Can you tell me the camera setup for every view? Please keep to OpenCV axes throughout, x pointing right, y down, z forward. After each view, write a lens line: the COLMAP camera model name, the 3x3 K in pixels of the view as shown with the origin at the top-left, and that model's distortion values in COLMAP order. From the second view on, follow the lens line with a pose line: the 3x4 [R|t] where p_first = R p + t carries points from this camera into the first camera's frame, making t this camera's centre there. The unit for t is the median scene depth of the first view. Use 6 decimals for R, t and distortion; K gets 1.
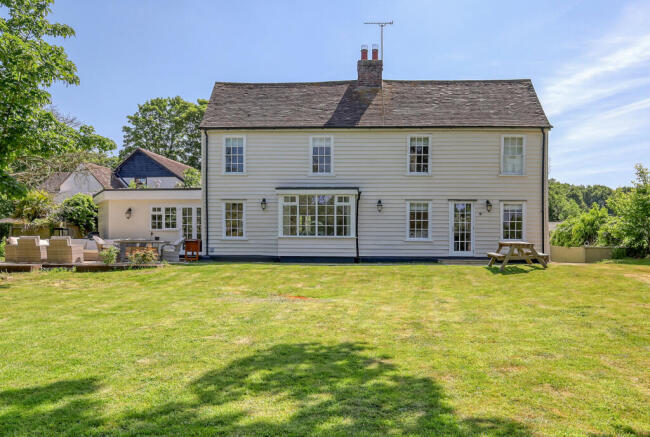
lens RADIAL K [[509.9, 0, 325.0], [0, 509.9, 221.5], [0, 0, 1]] dist [0.013640, 0.001645]
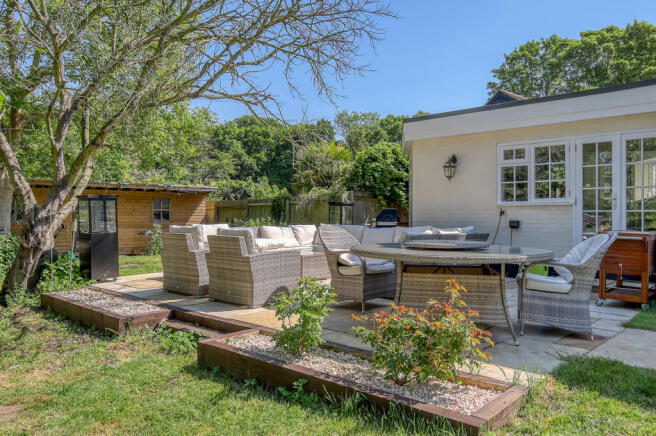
lens RADIAL K [[514.6, 0, 328.0], [0, 514.6, 218.3], [0, 0, 1]] dist [0.013640, 0.001645]
pose [[0.770202, 0.004156, -0.637786, -0.162227], [0.027056, 0.998866, 0.039183, 0.007248], [0.637226, -0.047435, 0.769216, 0.525487]]
